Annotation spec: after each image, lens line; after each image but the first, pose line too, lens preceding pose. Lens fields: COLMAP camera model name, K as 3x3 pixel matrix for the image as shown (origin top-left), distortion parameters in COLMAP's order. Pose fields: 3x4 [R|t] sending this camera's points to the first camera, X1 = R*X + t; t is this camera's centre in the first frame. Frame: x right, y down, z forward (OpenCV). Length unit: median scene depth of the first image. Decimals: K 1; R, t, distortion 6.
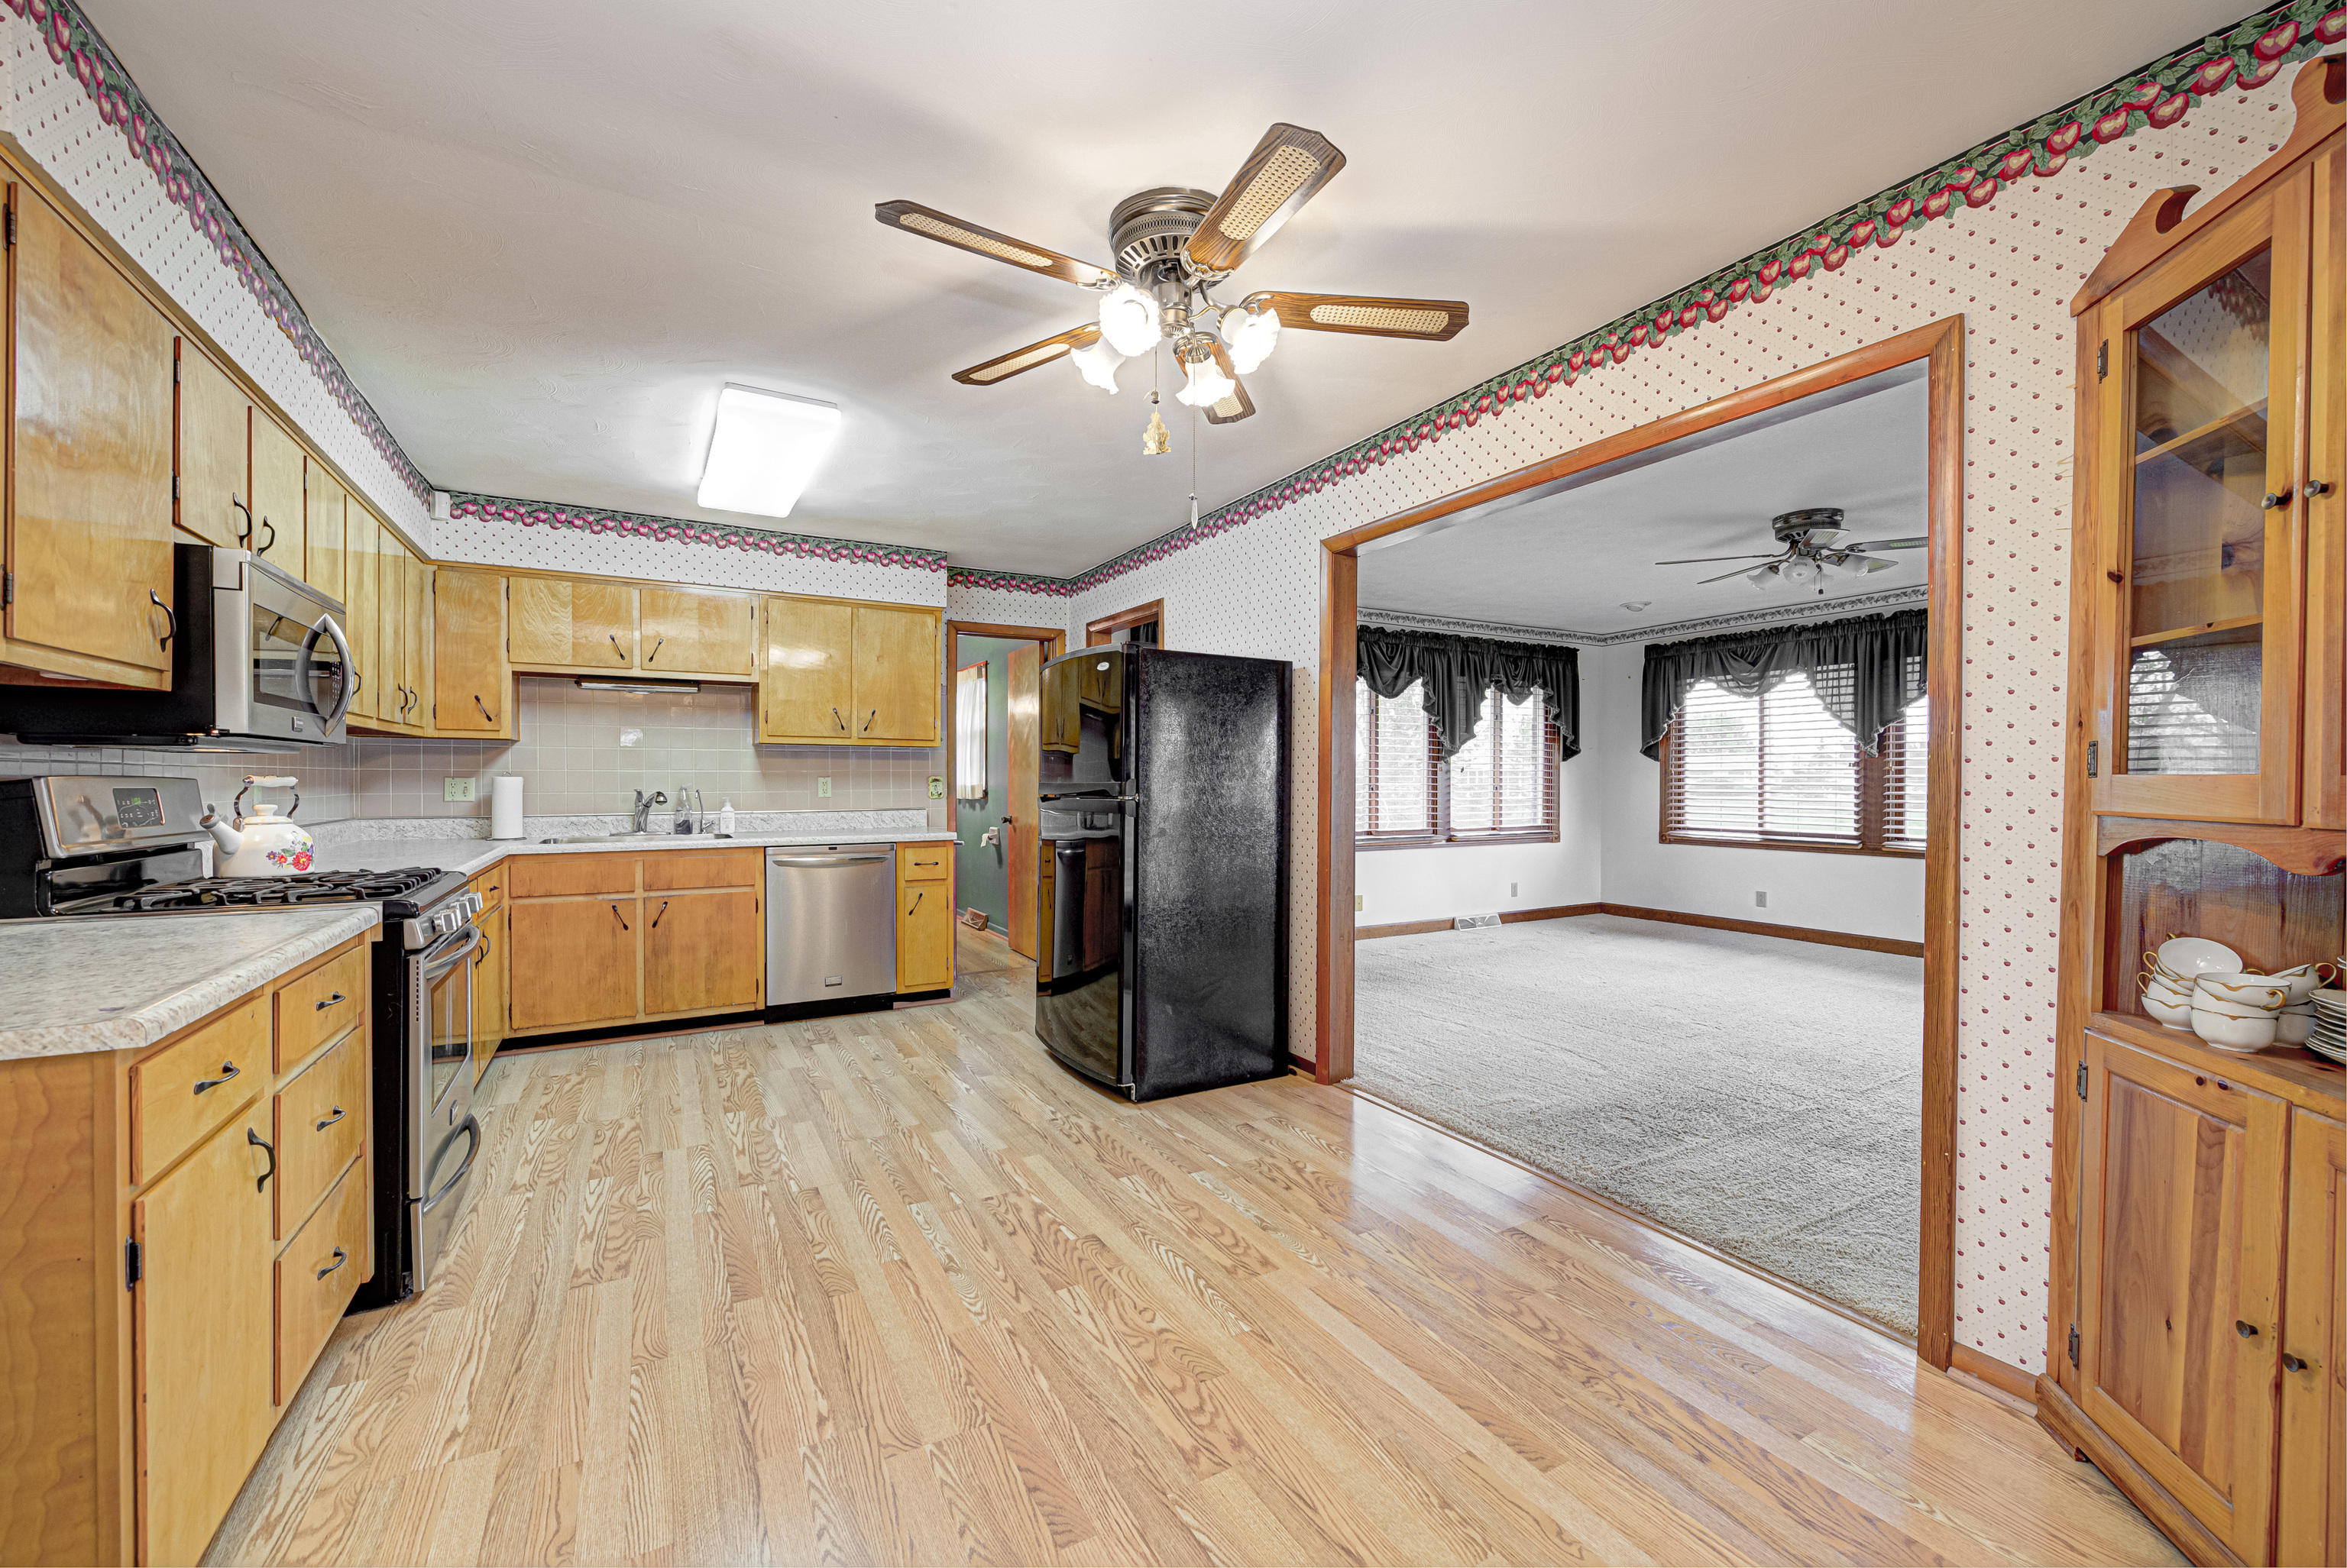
lens RADIAL K [[911.5, 0, 1184.3], [0, 911.5, 788.7], [0, 0, 1]] dist [0.001068, -0.000024]
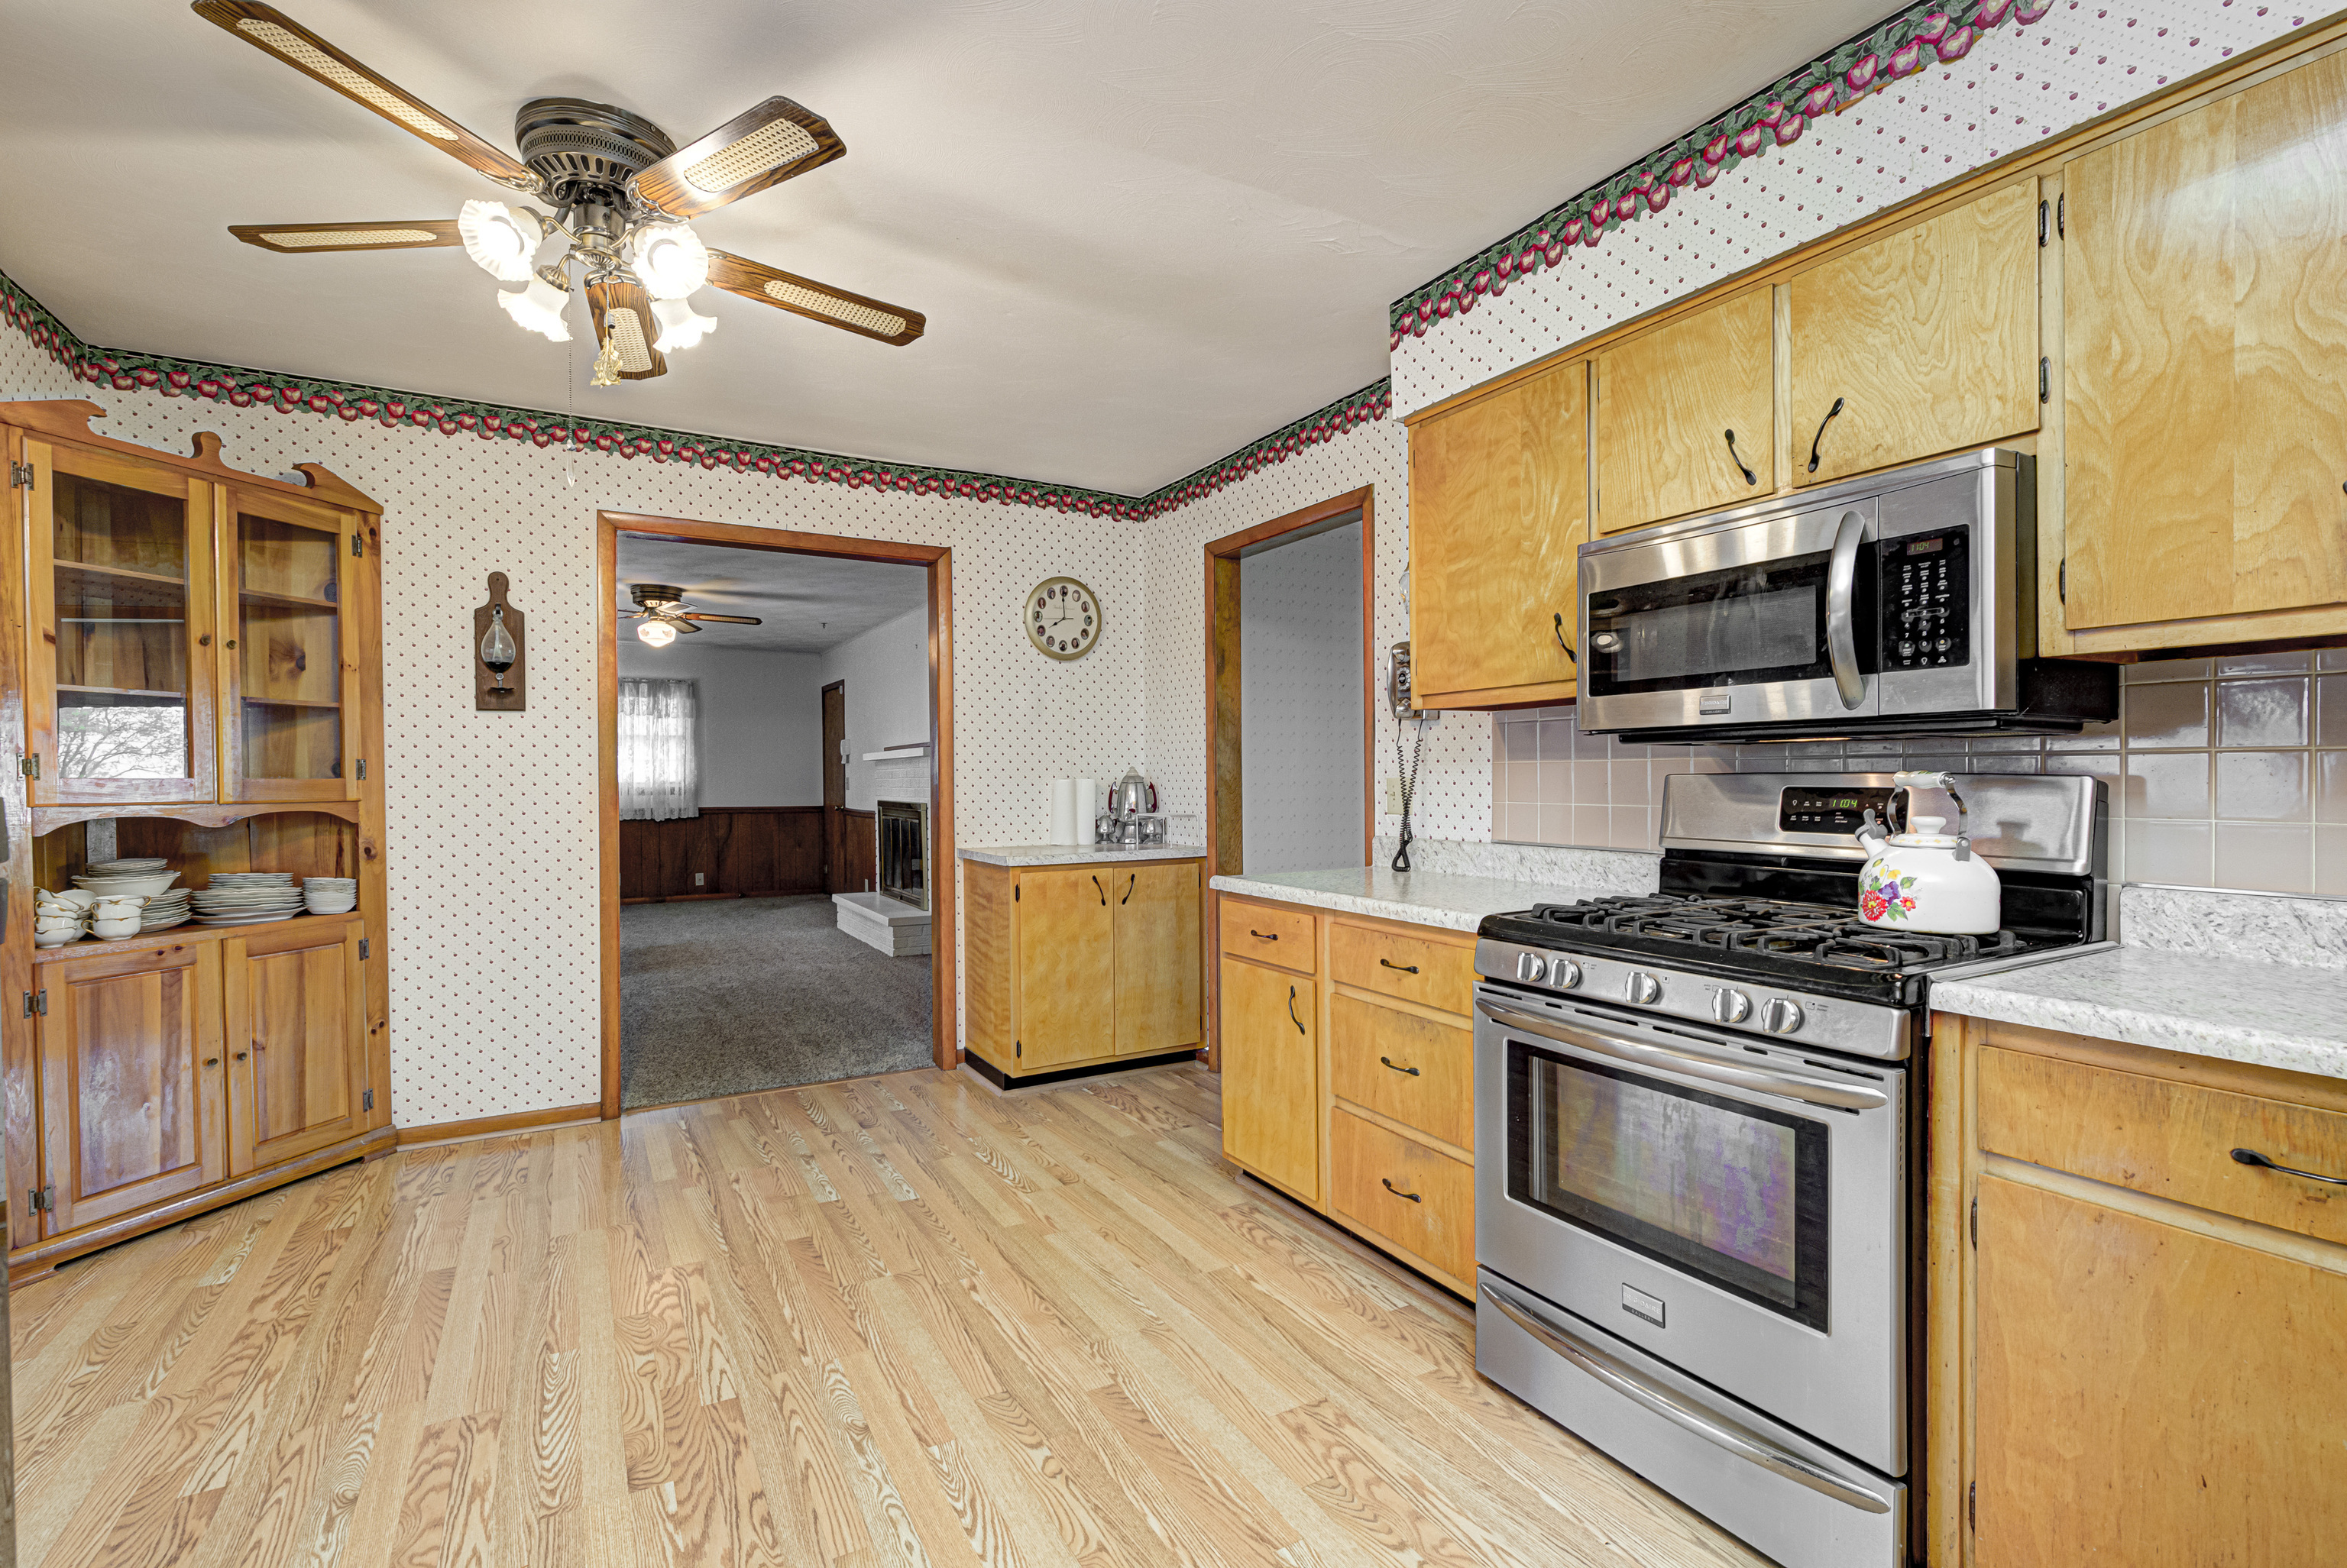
lens RADIAL K [[1062.9, 0, 1176.1], [0, 1062.9, 791.7], [0, 0, 1]] dist [0.002032, 0.000140]
pose [[-0.999994, 0.000645, 0.003517, -0.541952], [0.000715, 0.999804, 0.019780, -0.016525], [-0.003504, 0.019782, -0.999798, 1.946312]]
